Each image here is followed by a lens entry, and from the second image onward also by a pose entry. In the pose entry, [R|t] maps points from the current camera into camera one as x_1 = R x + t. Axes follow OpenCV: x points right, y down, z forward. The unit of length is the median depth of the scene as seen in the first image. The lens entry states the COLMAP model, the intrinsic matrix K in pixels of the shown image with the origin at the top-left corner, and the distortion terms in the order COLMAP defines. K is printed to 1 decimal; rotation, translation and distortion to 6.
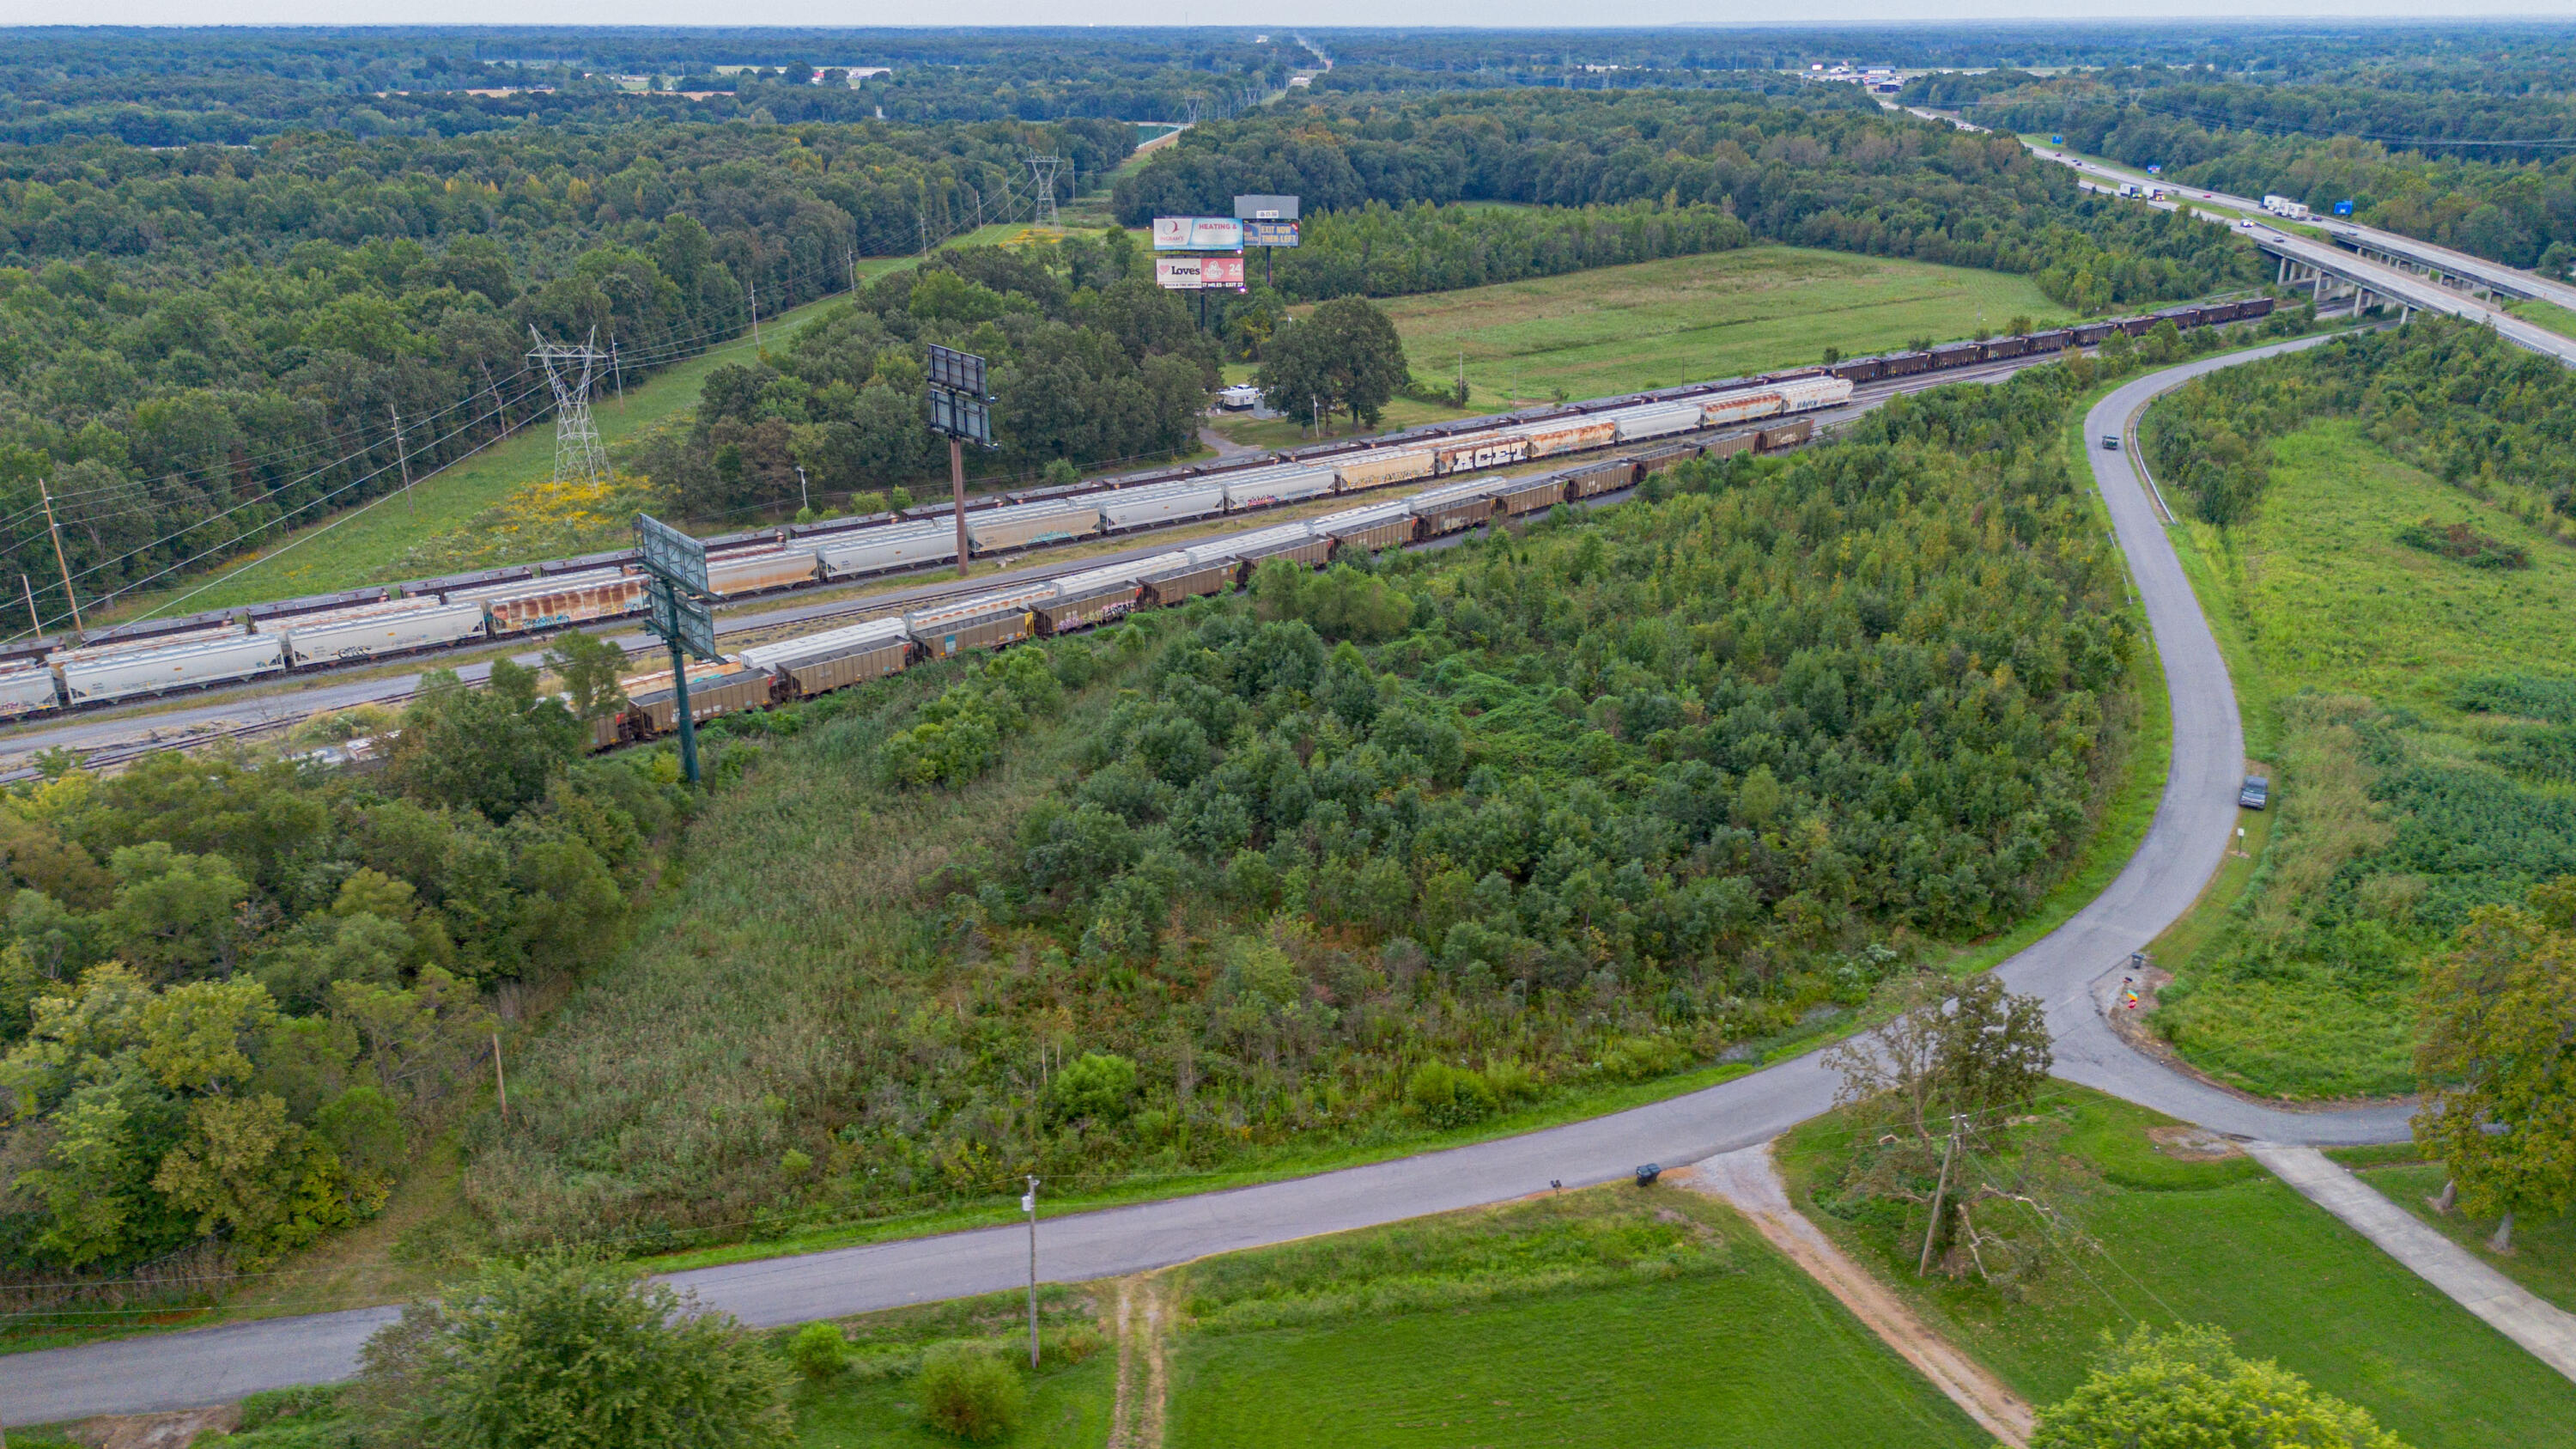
lens RADIAL K [[1858.3, 0, 1288.0], [0, 1858.3, 724.5], [0, 0, 1]] dist [0.073918, -0.076126]
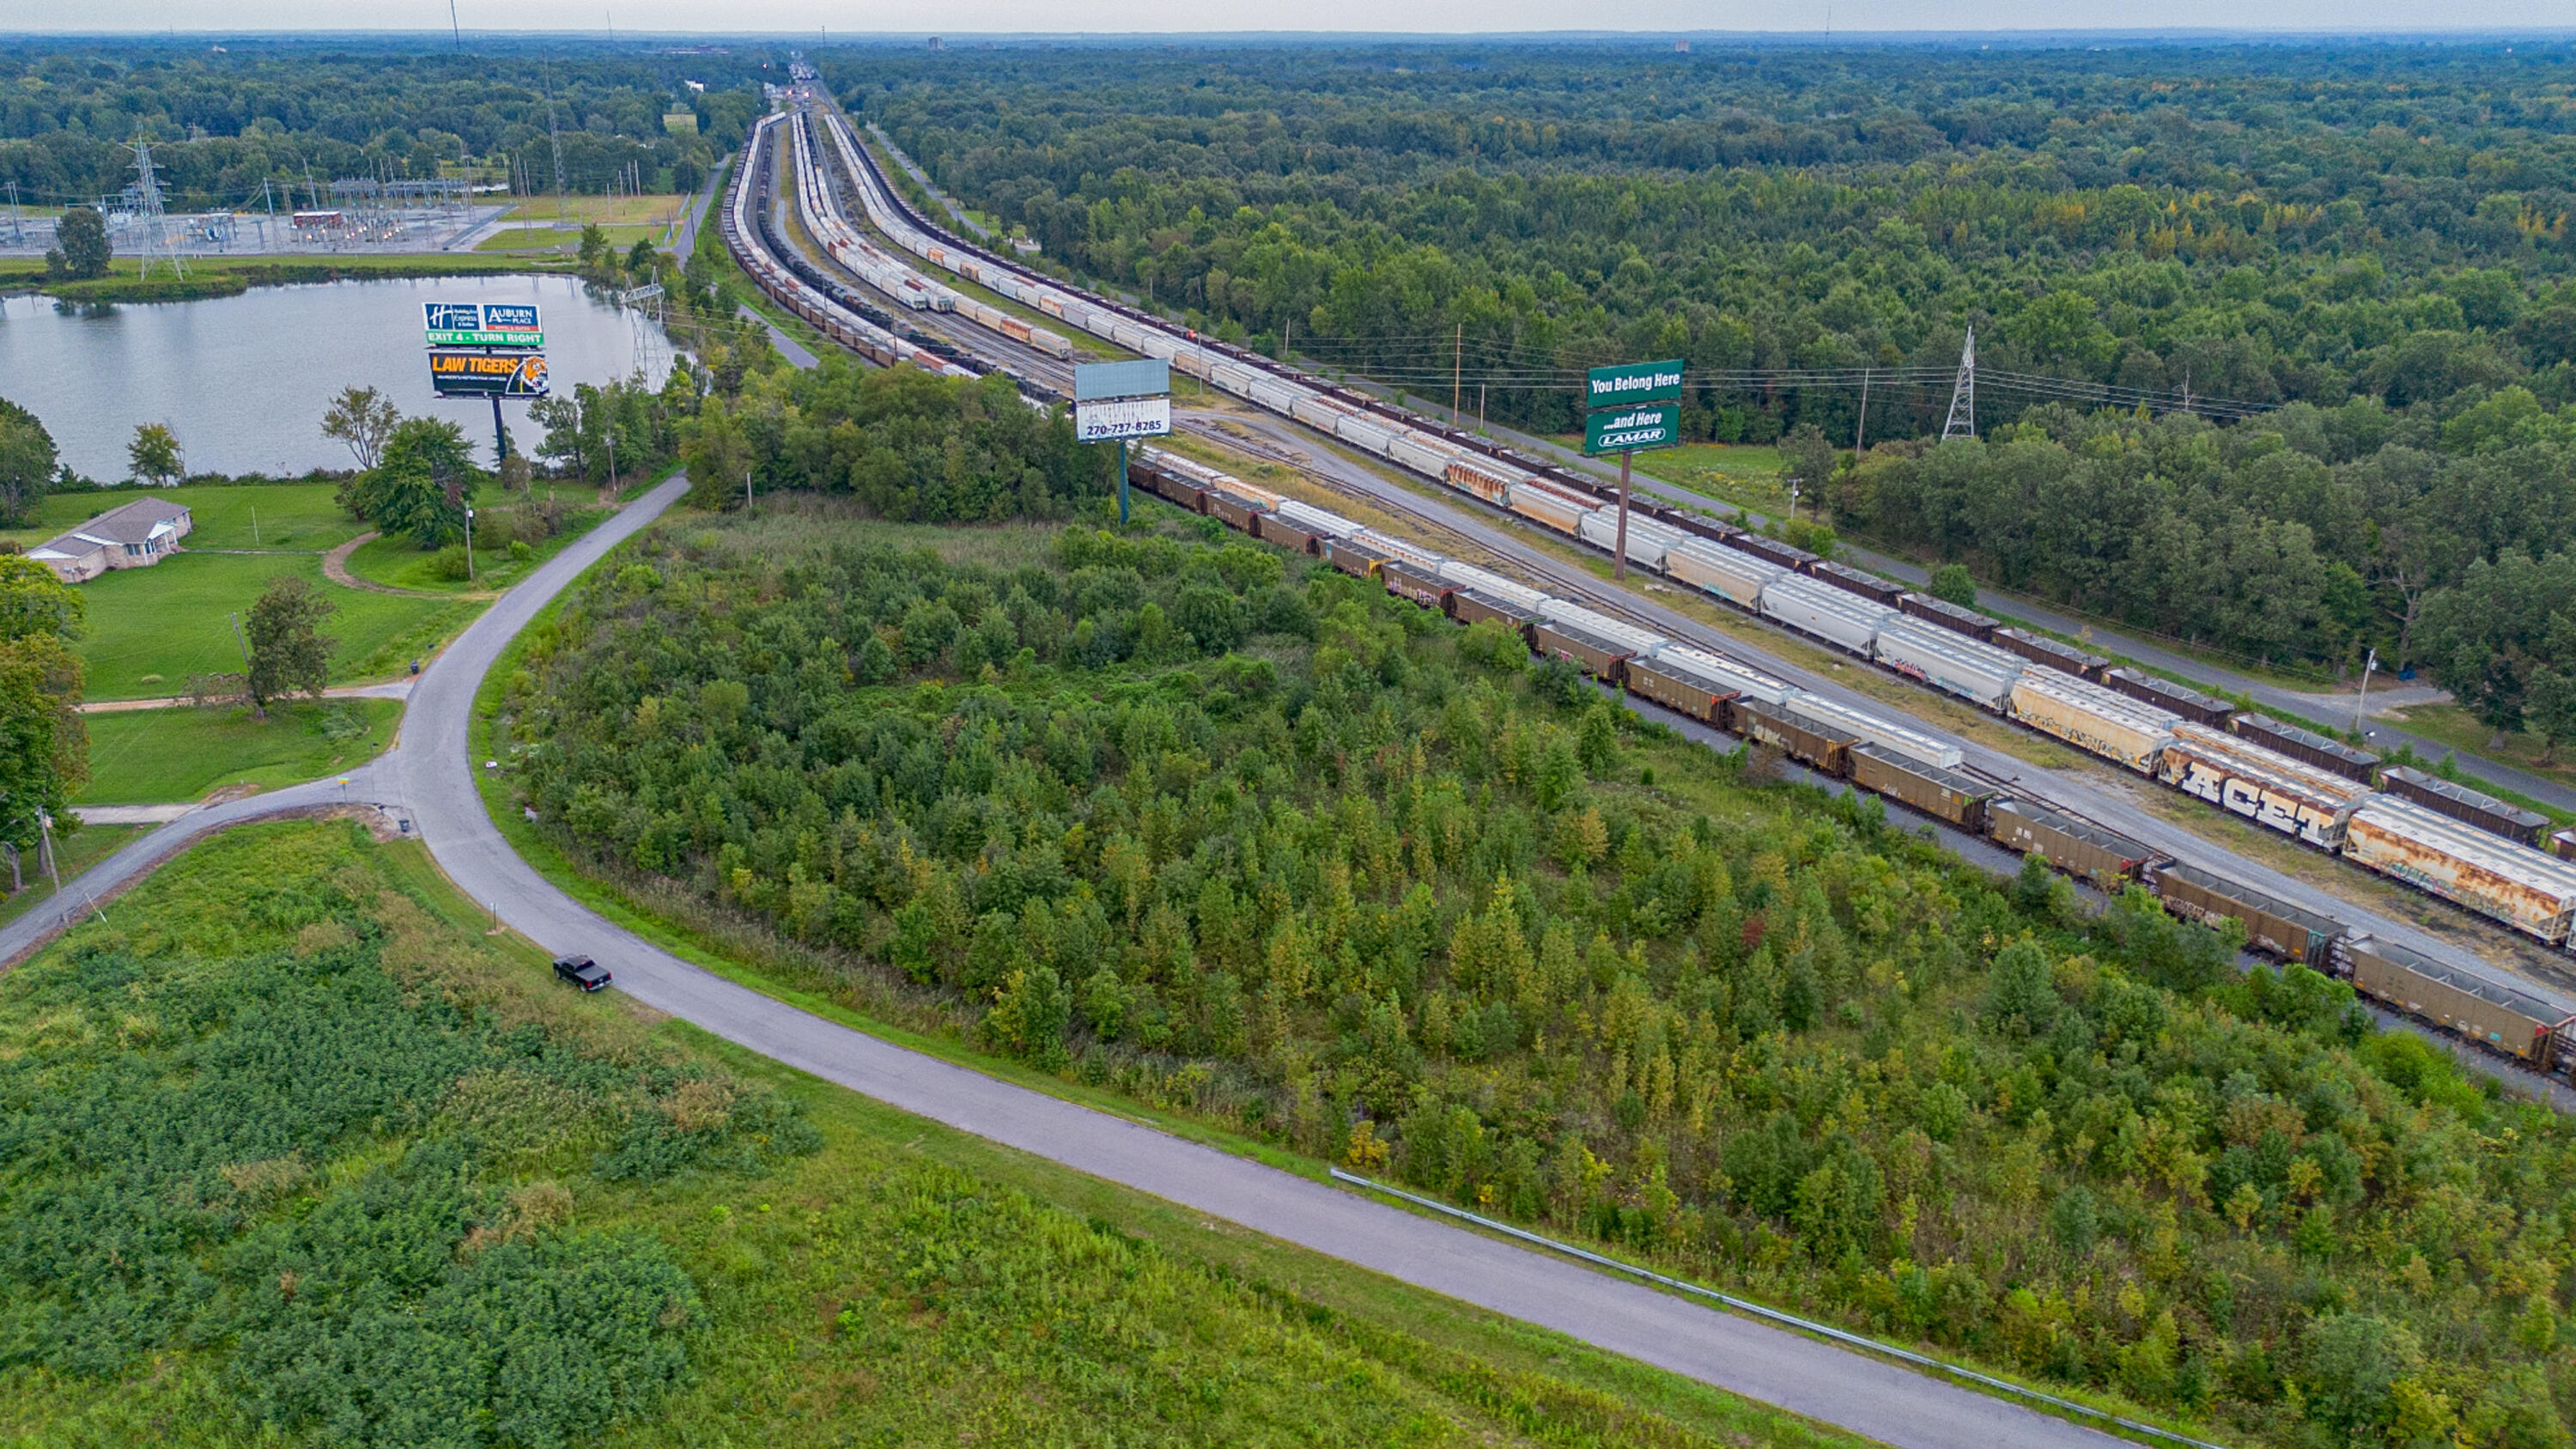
lens RADIAL K [[1866.7, 0, 1284.6], [0, 1866.7, 721.8], [0, 0, 1]] dist [0.070090, -0.066633]
pose [[-0.204149, 0.337885, -0.918780, 0.645364], [-0.339467, 0.855875, 0.390179, -0.270964], [0.918197, 0.391550, -0.060025, 0.706108]]
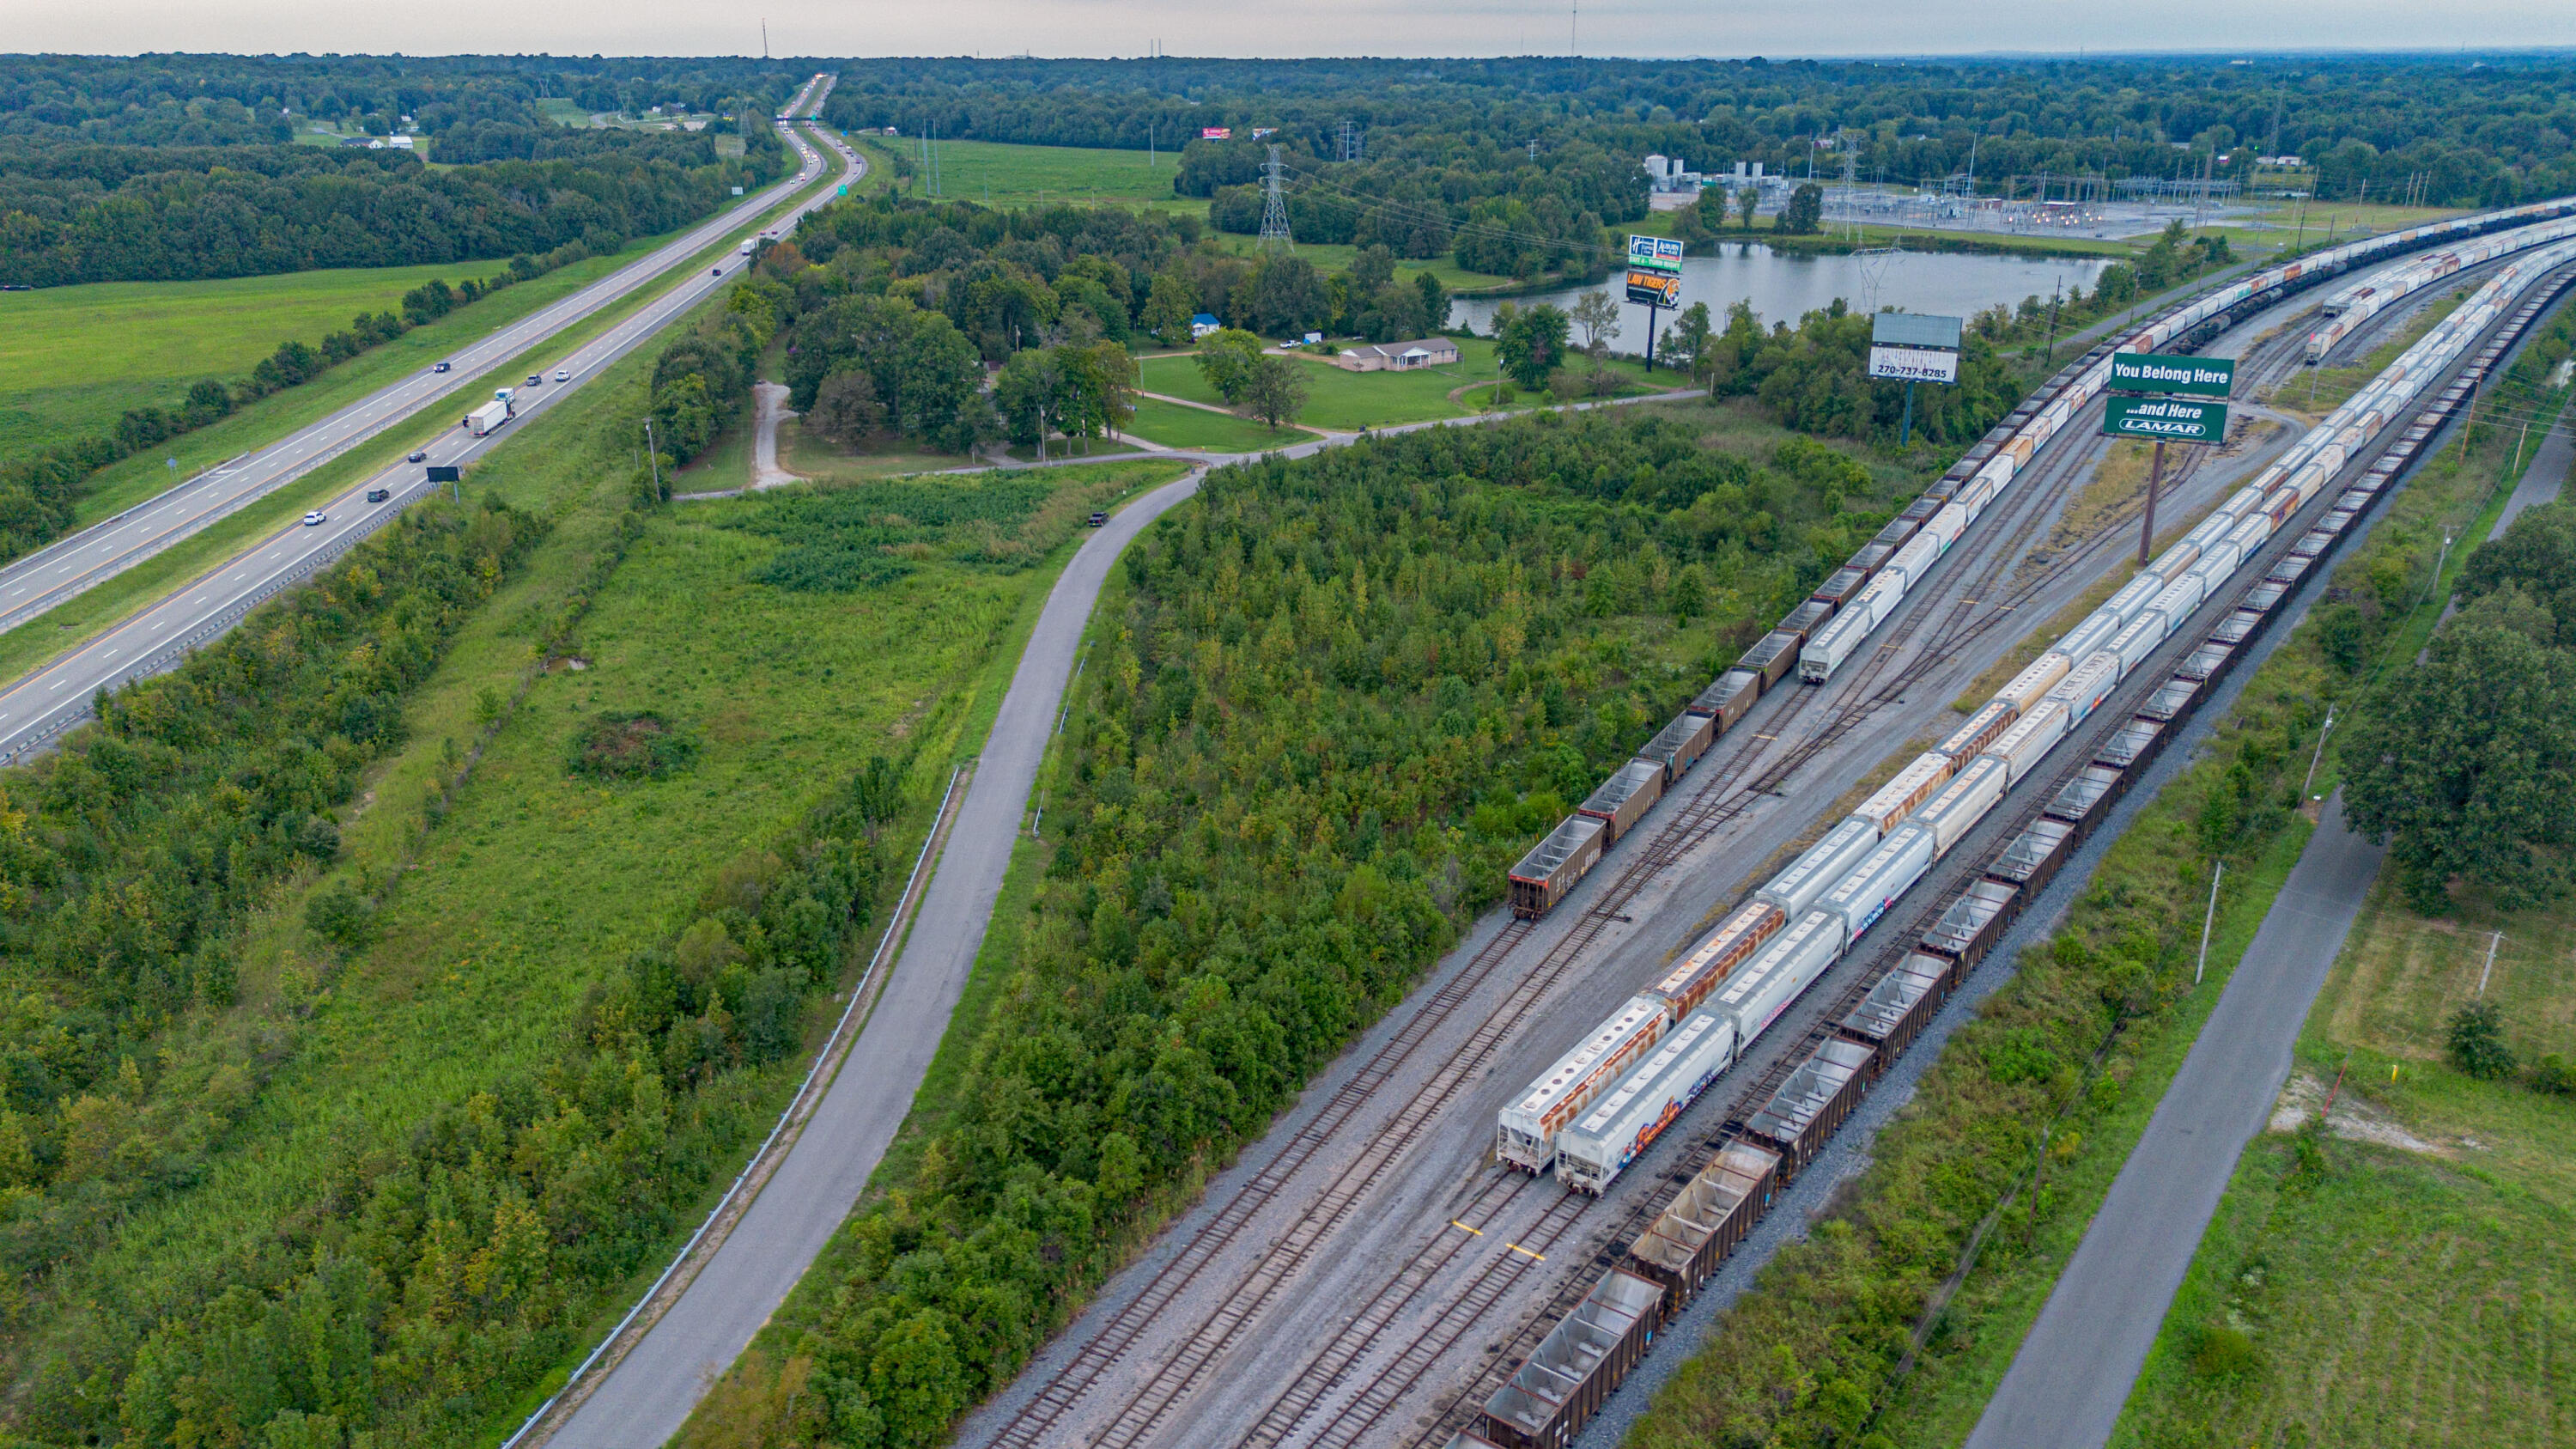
lens RADIAL K [[1858.3, 0, 1288.0], [0, 1858.3, 724.5], [0, 0, 1]] dist [0.073918, -0.076126]
pose [[-0.950116, 0.109289, -0.292123, 0.466122], [-0.104379, 0.771180, 0.628001, -0.483698], [0.293913, 0.627166, -0.721303, 1.290620]]
